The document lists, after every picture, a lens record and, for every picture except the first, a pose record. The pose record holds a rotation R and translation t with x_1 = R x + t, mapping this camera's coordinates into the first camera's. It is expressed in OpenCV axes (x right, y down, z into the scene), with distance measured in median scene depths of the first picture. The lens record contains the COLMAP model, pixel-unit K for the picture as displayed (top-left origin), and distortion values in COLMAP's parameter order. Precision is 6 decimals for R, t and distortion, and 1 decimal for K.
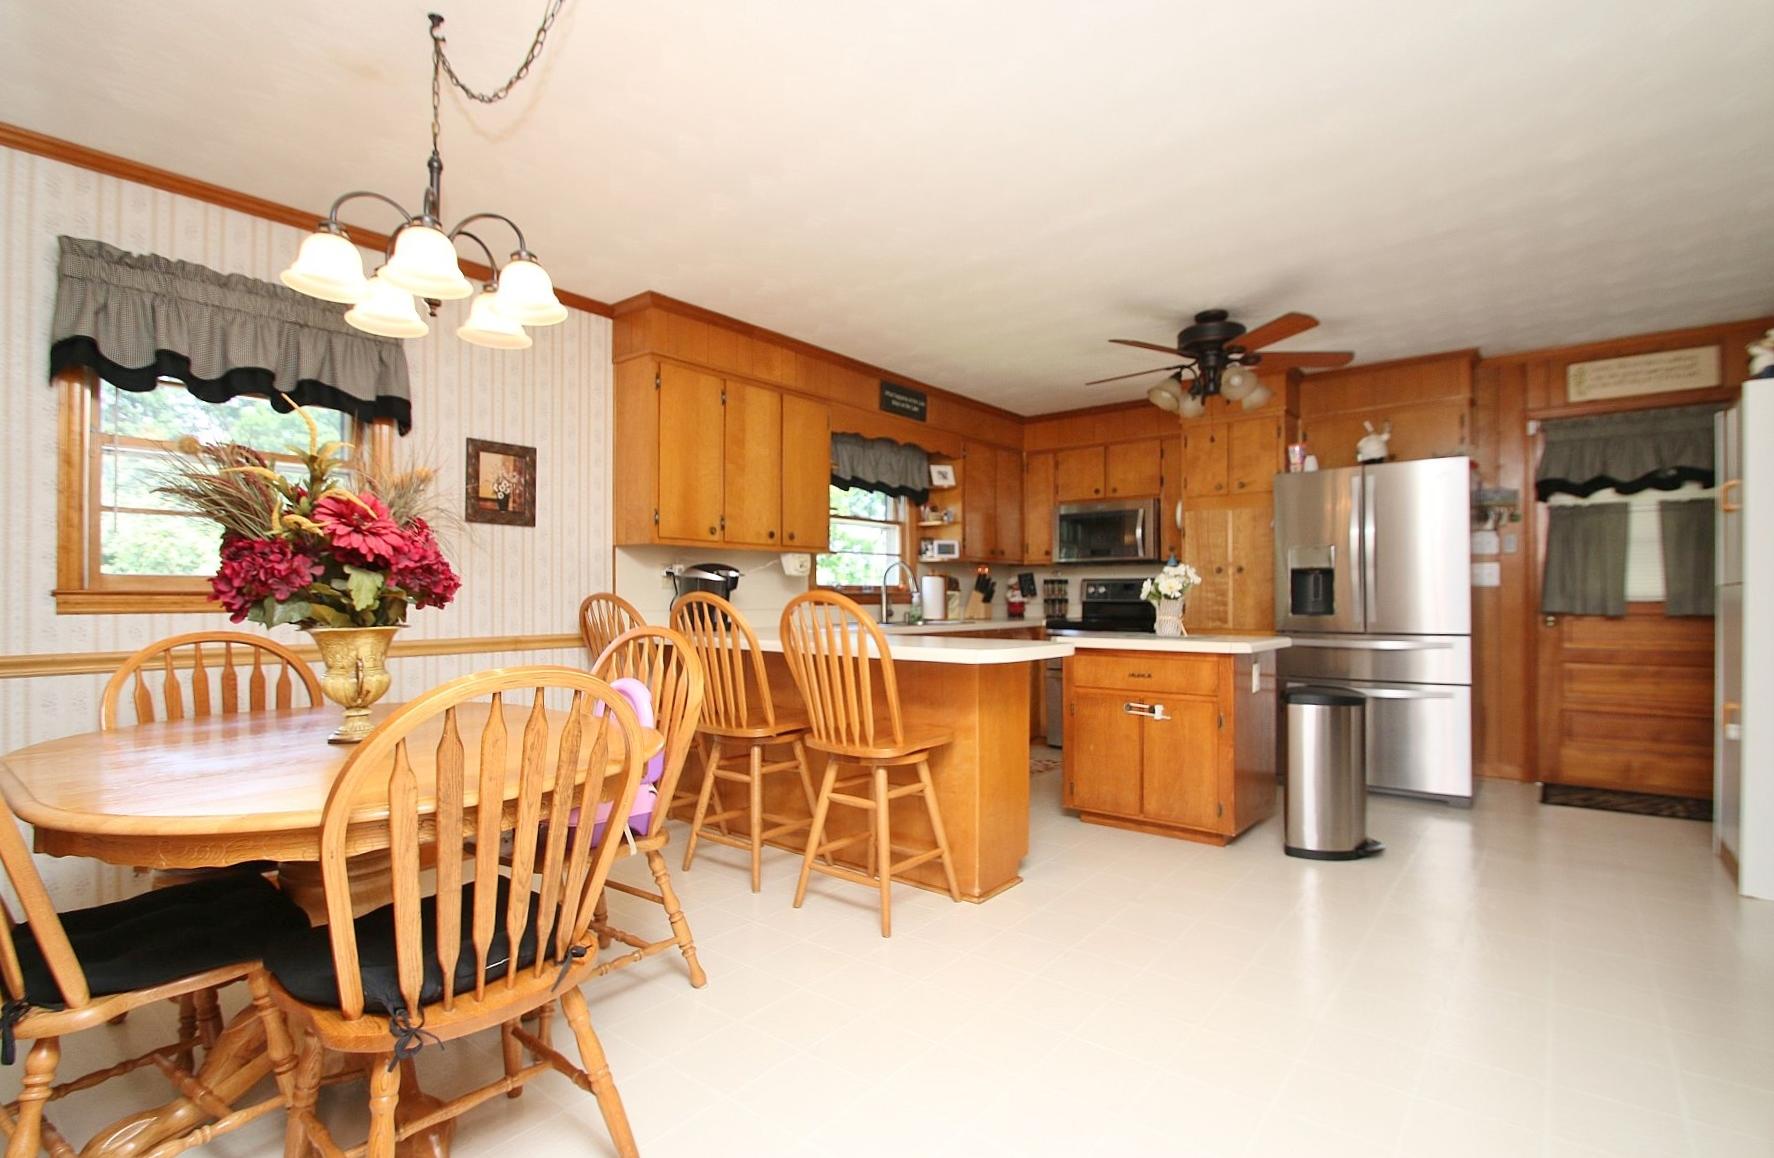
lens RADIAL K [[823.8, 0, 898.2], [0, 823.8, 589.4], [0, 0, 1]] dist [0.009682, -0.001297]
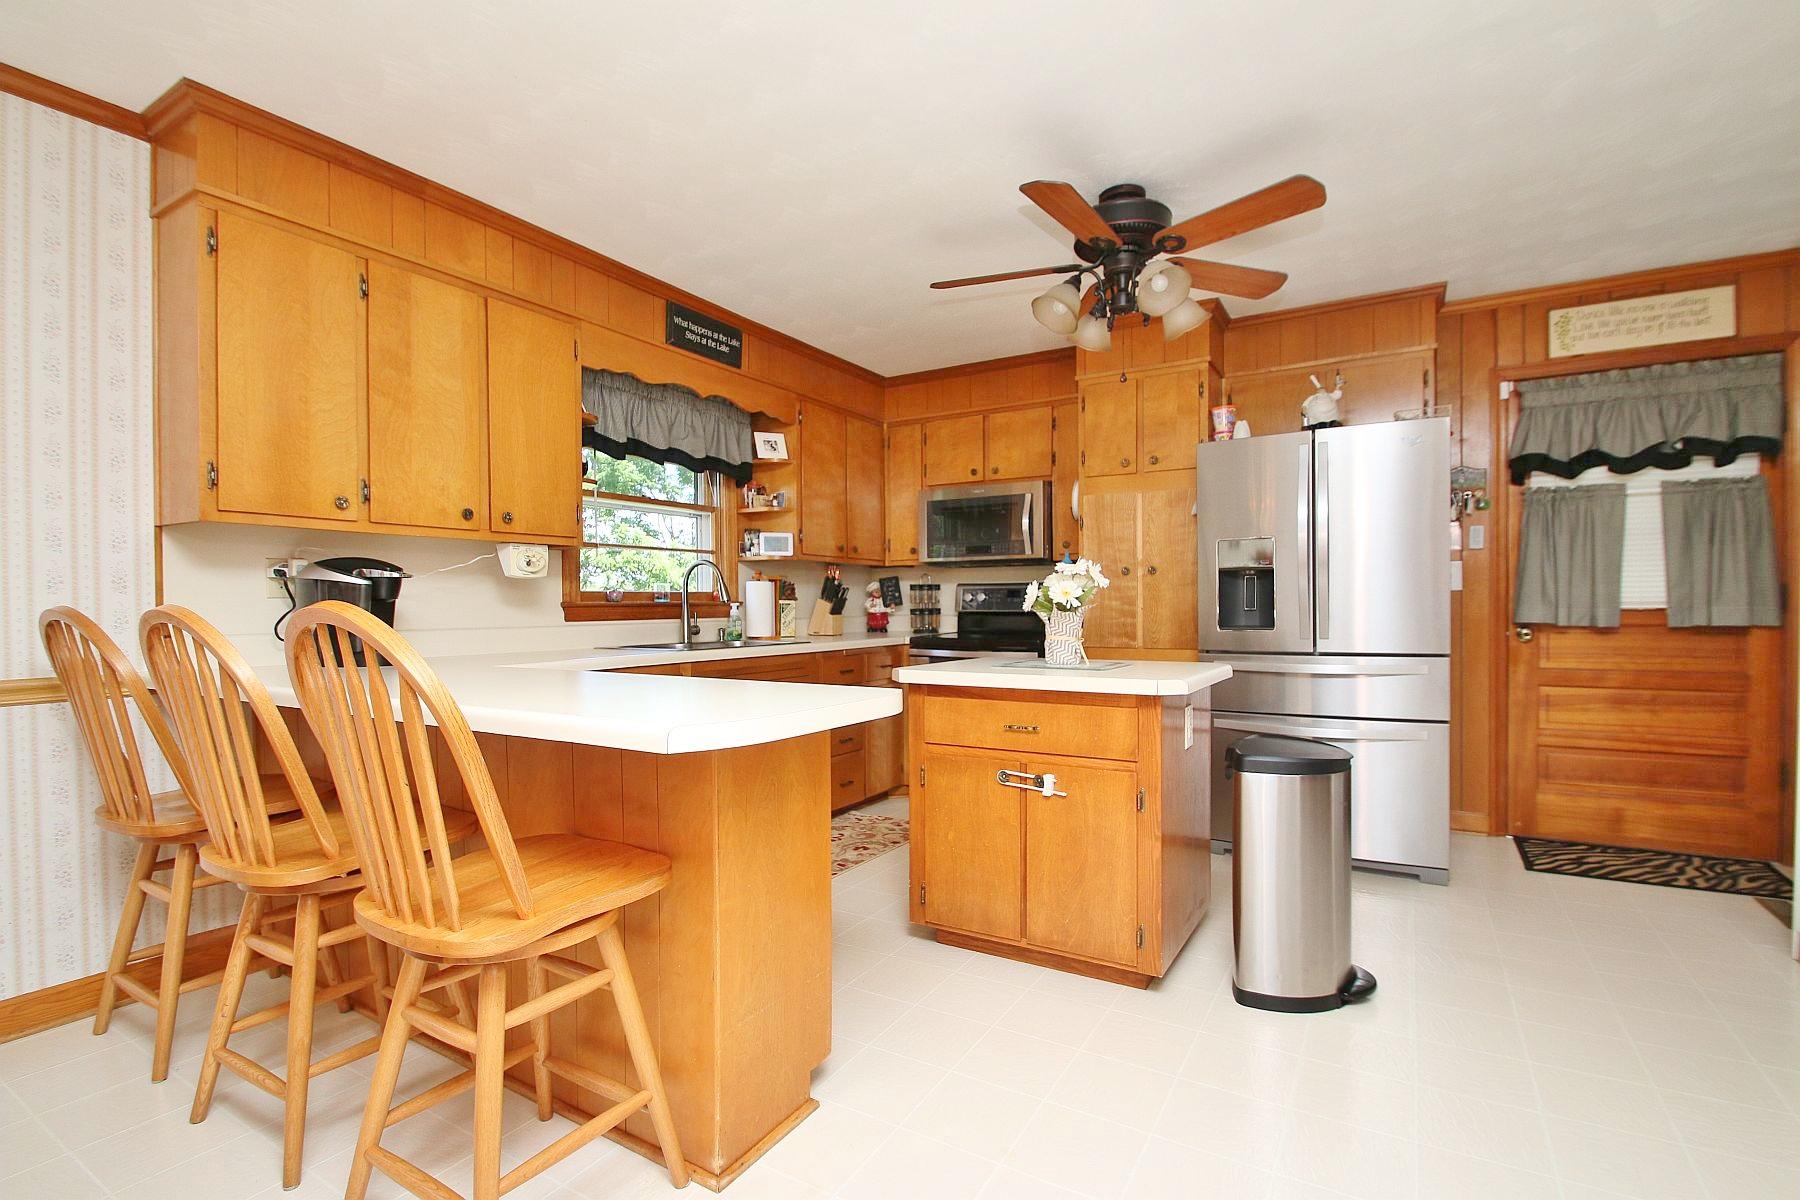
lens RADIAL K [[833.1, 0, 895.1], [0, 833.1, 604.4], [0, 0, 1]] dist [0.007452, -0.003868]
pose [[0.992798, -0.005190, 0.119688, 0.092469], [0.004130, 0.999950, 0.009099, -0.000102], [-0.119730, -0.008539, 0.992770, 0.285527]]
